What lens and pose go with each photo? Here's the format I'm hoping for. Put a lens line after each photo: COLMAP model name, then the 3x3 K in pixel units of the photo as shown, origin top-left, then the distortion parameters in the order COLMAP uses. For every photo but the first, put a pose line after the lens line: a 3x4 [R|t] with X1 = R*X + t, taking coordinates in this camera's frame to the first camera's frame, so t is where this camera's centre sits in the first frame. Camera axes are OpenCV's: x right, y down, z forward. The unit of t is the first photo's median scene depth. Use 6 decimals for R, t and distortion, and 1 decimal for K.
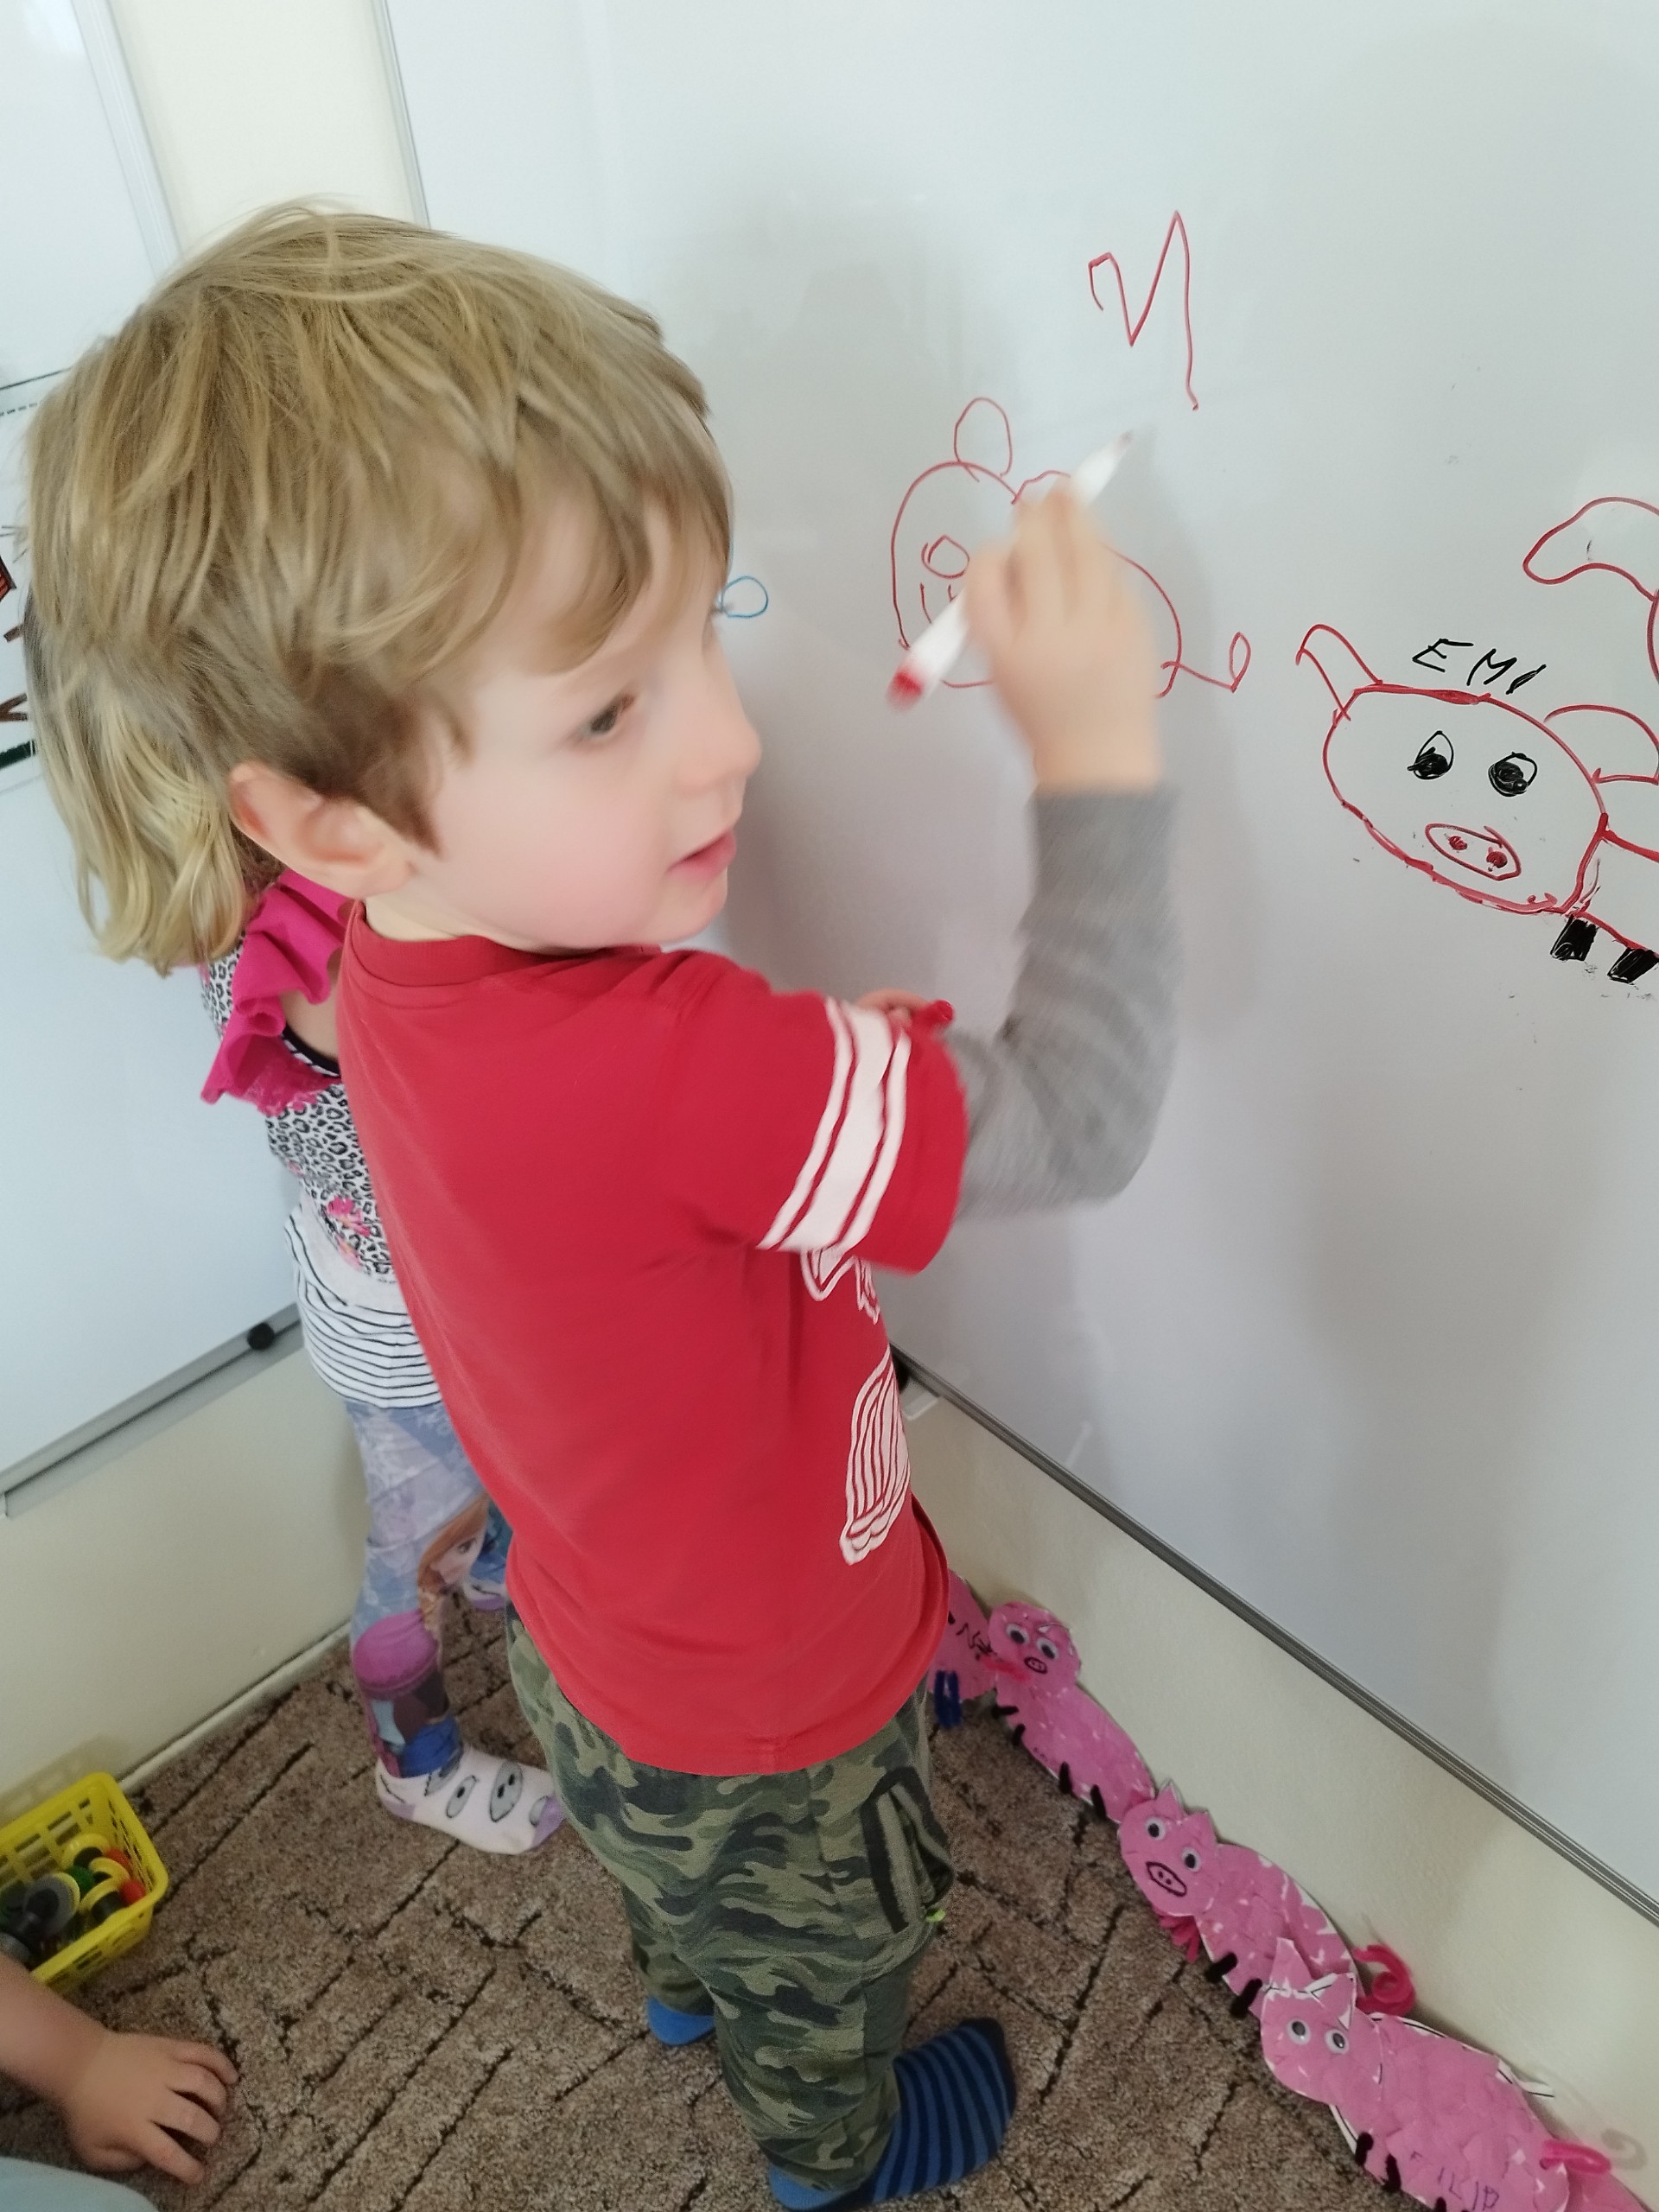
lens RADIAL K [[1584.7, 0, 831.2], [0, 1584.7, 1100.2], [0, 0, 1]] dist [0.023155, -0.016802]
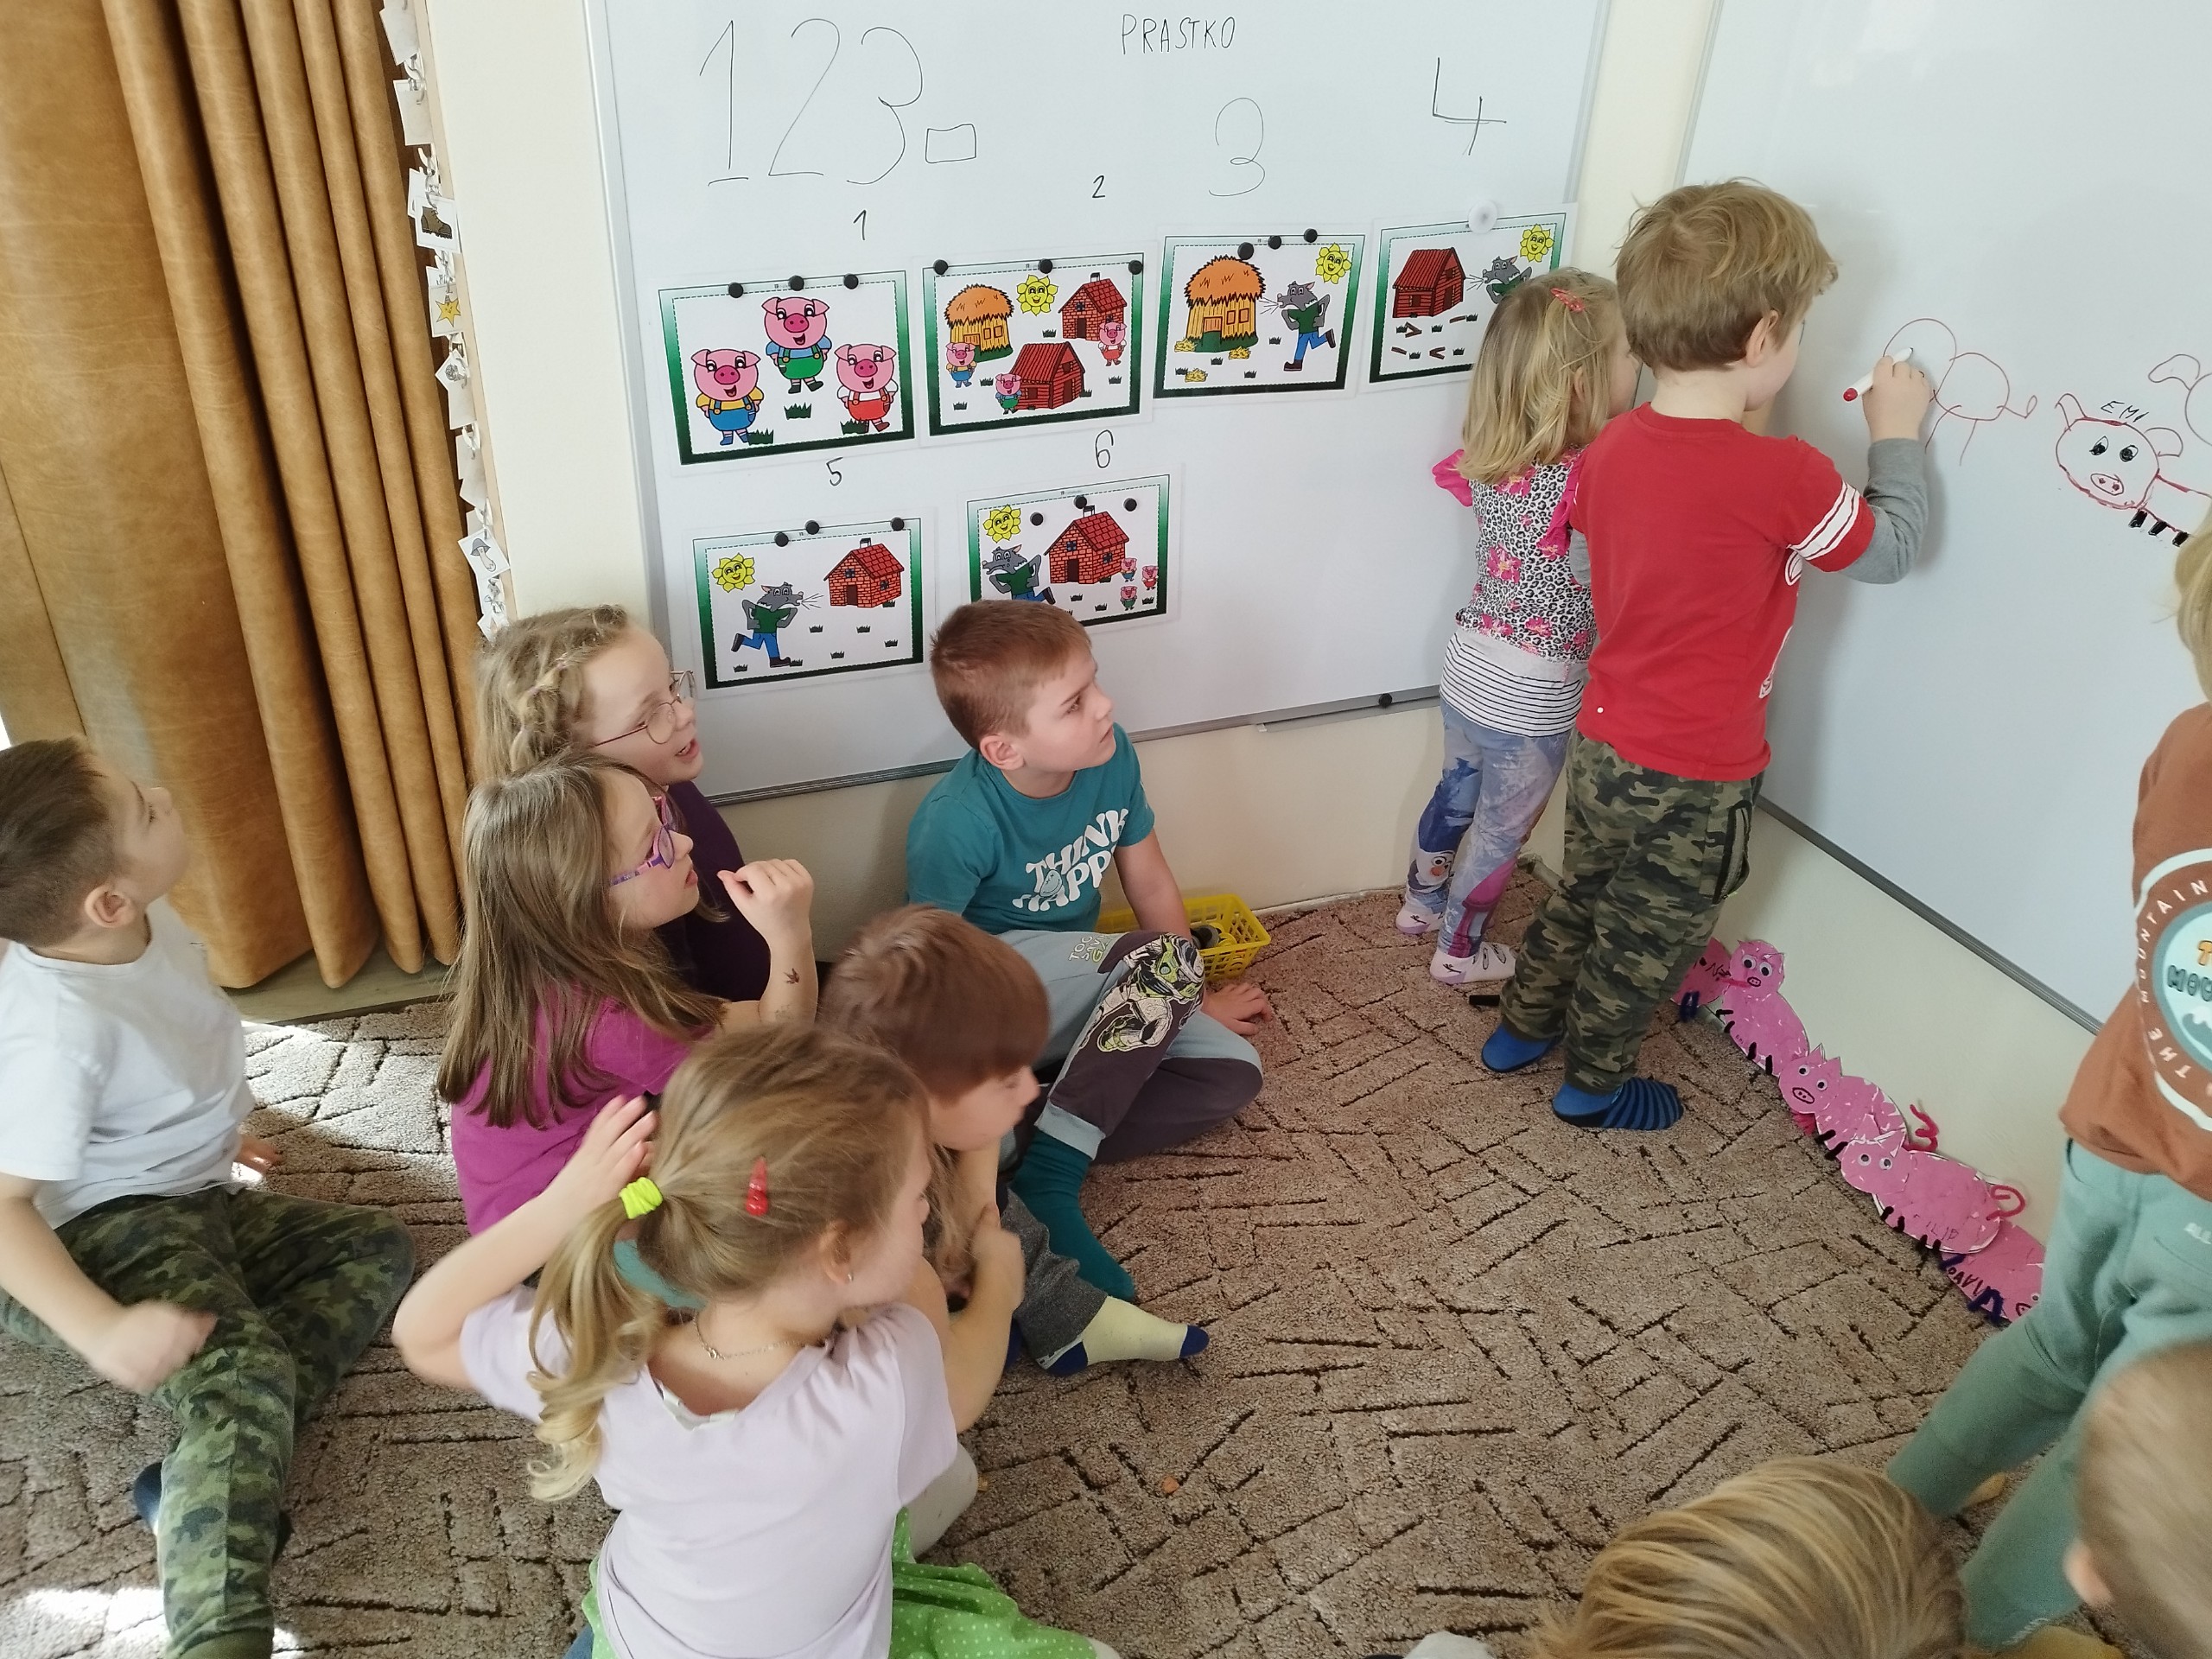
lens RADIAL K [[1584.7, 0, 1115.2], [0, 1584.7, 830.1], [0, 0, 1]] dist [0.023155, -0.016802]
pose [[0.932261, 0.281633, -0.227095, -0.198486], [-0.305392, 0.949141, -0.076600, 0.592332], [0.193972, 0.140764, 0.970855, -0.977473]]
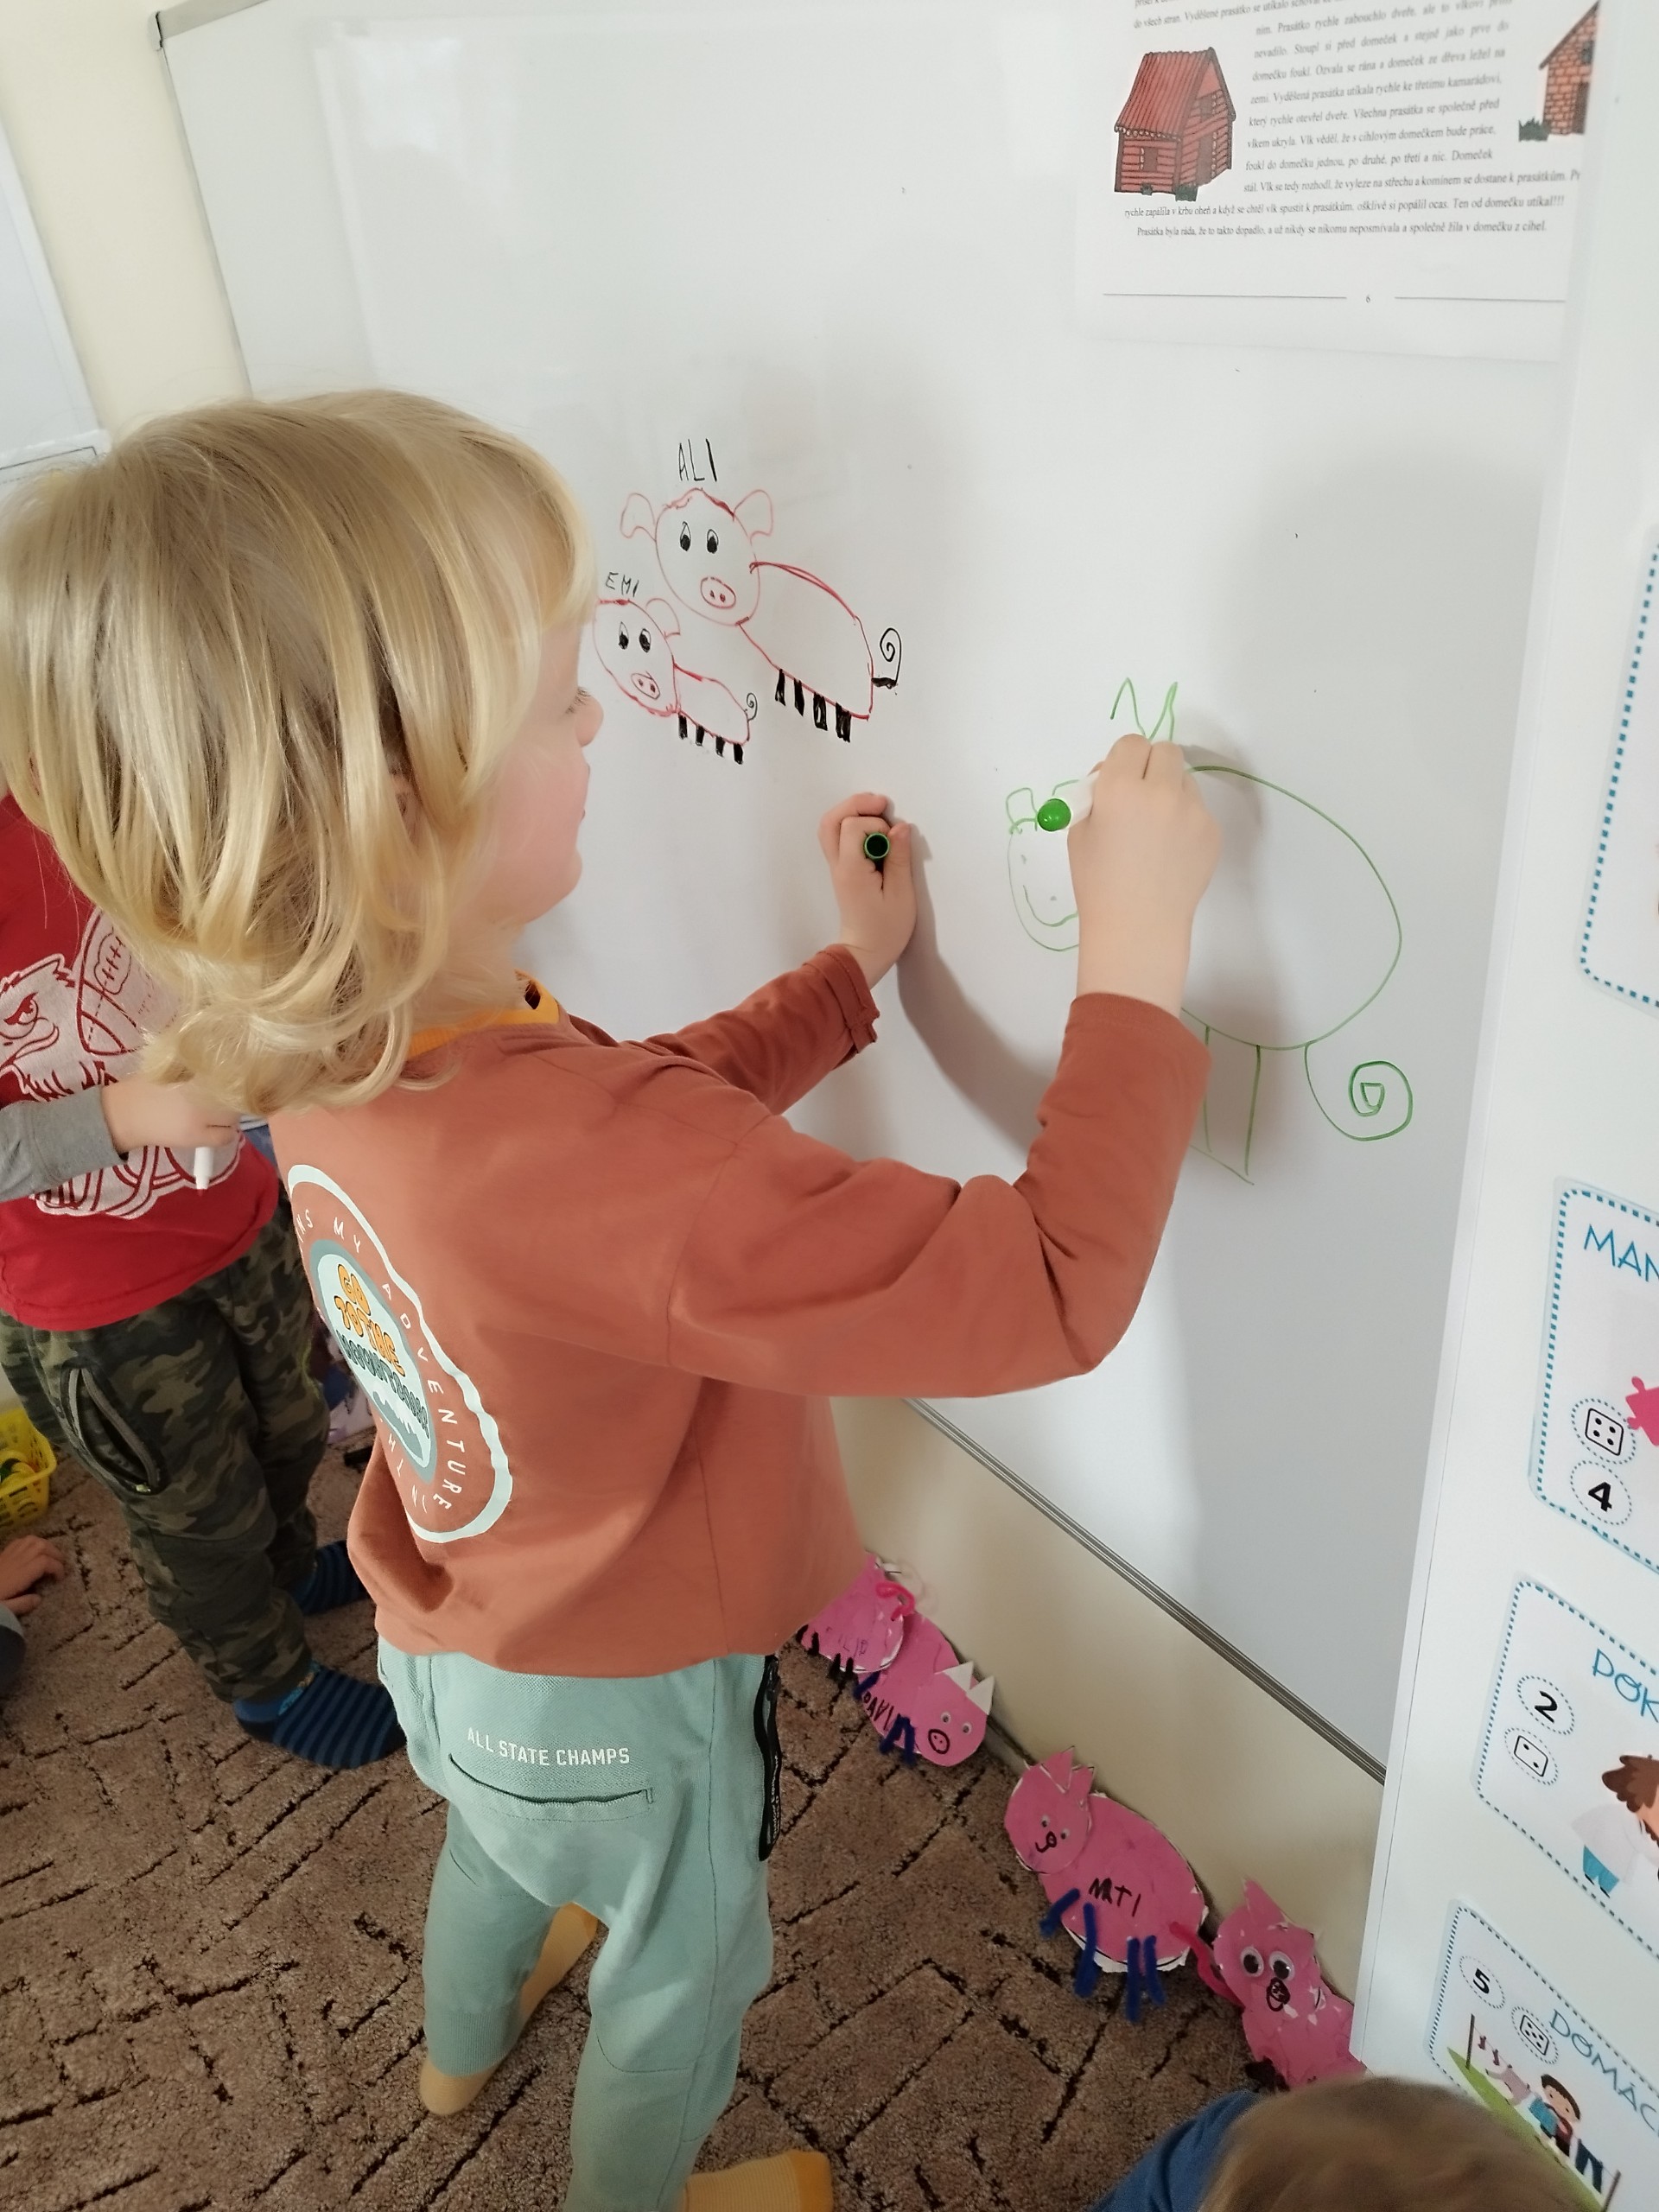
lens RADIAL K [[1584.7, 0, 835.4], [0, 1584.7, 1103.9], [0, 0, 1]] dist [0.023155, -0.016802]
pose [[0.996067, 0.022530, -0.085696, 0.436399], [-0.029359, 0.996420, -0.079283, 0.262664], [0.083603, 0.081487, 0.993162, -0.444599]]
